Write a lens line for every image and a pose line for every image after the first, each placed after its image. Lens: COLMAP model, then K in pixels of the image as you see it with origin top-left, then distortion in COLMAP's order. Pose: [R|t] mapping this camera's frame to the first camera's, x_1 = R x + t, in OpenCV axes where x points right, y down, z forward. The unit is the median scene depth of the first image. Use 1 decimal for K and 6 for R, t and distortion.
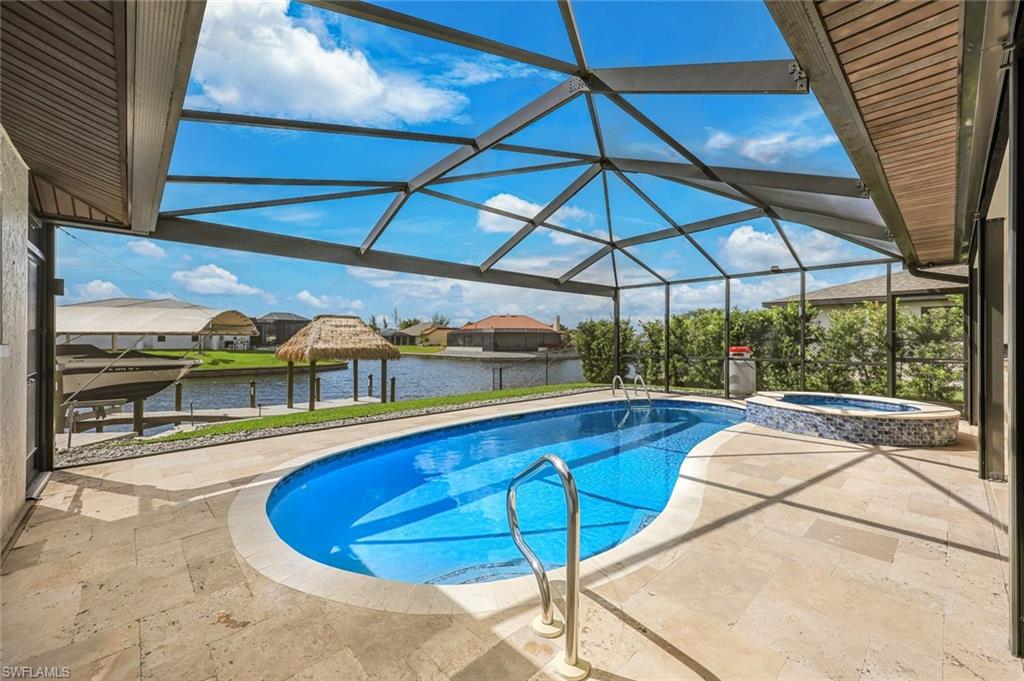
lens RADIAL K [[412.7, 0, 513.2], [0, 412.7, 337.0], [0, 0, 1]] dist [0.002072, -0.002176]
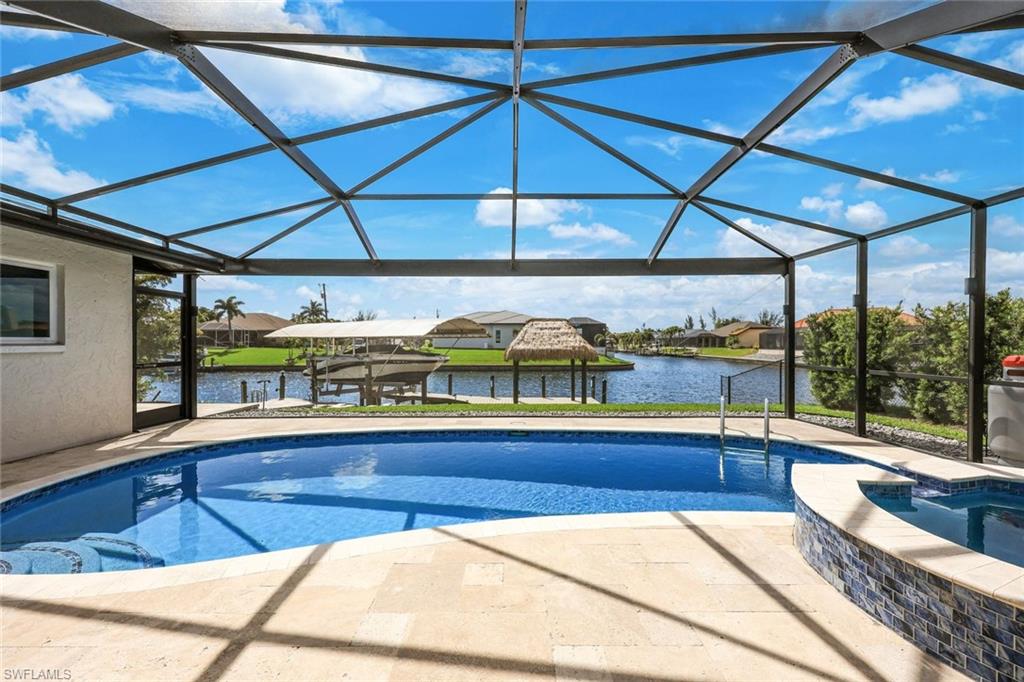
lens RADIAL K [[412.7, 0, 511.9], [0, 412.7, 341.5], [0, 0, 1]] dist [0.002072, -0.002176]
pose [[0.736026, -0.000953, -0.676953, 0.273193], [0.005787, 0.999971, 0.004885, 0.001980], [0.676929, -0.007513, 0.736010, 0.182843]]
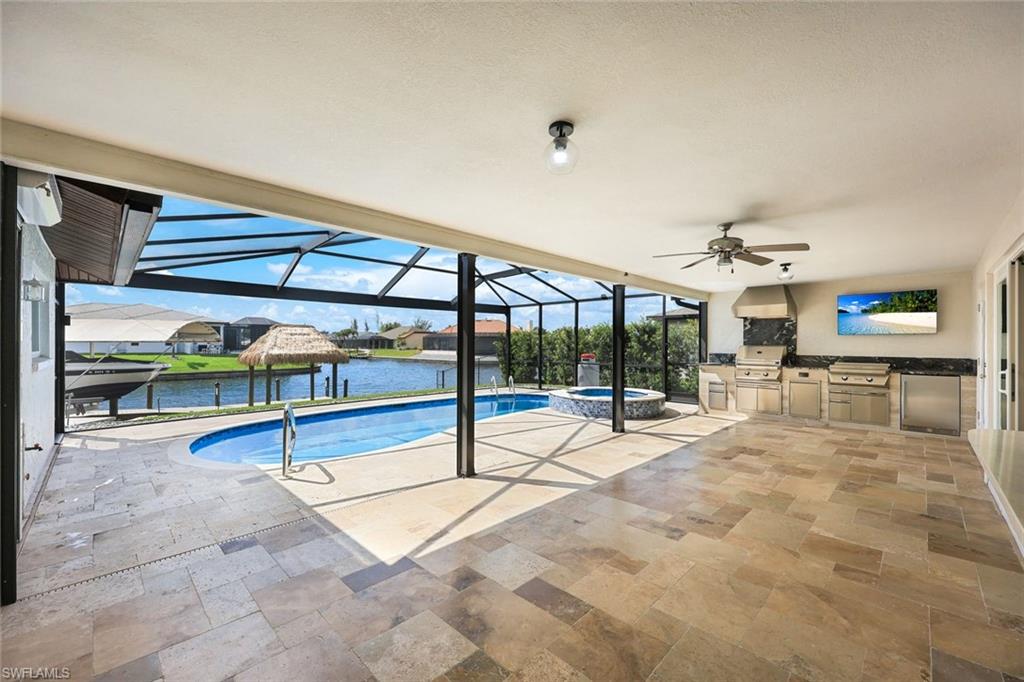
lens RADIAL K [[412.7, 0, 510.9], [0, 412.7, 340.7], [0, 0, 1]] dist [0.002072, -0.002176]
pose [[0.999463, 0.000216, 0.032758, 0.162403], [-0.000268, 0.999999, 0.001586, -0.012306], [-0.032757, -0.001594, 0.999462, -0.187188]]
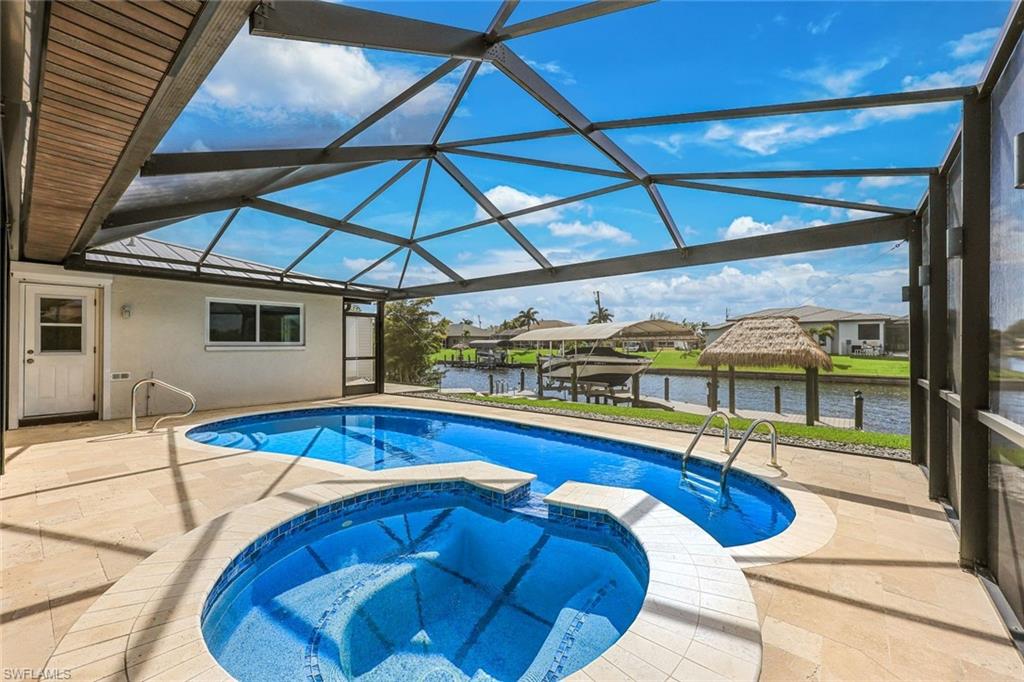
lens RADIAL K [[412.7, 0, 504.3], [0, 412.7, 342.1], [0, 0, 1]] dist [0.002072, -0.002176]
pose [[0.122814, -0.005862, -0.992412, 0.447545], [0.007650, 0.999958, -0.004959, 0.003938], [0.992400, -0.006983, 0.122854, 0.408651]]
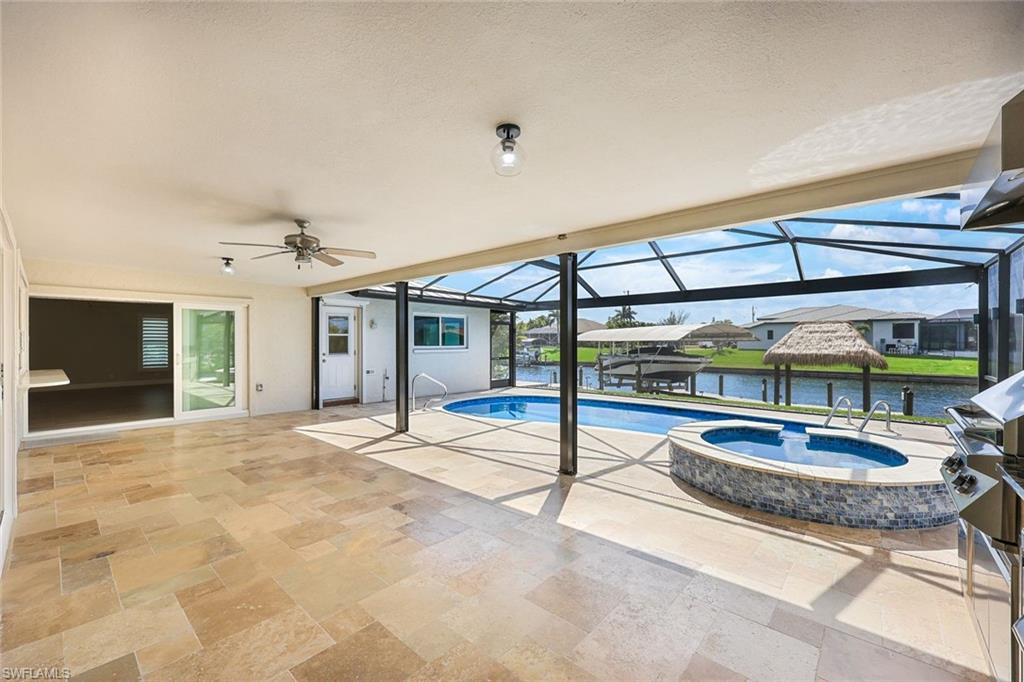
lens RADIAL K [[412.7, 0, 506.2], [0, 412.7, 341.1], [0, 0, 1]] dist [0.002072, -0.002176]
pose [[0.089299, -0.001838, -0.996003, 0.587858], [0.006947, 0.999975, -0.001222, -0.008868], [0.995981, -0.006810, 0.089310, 0.184864]]
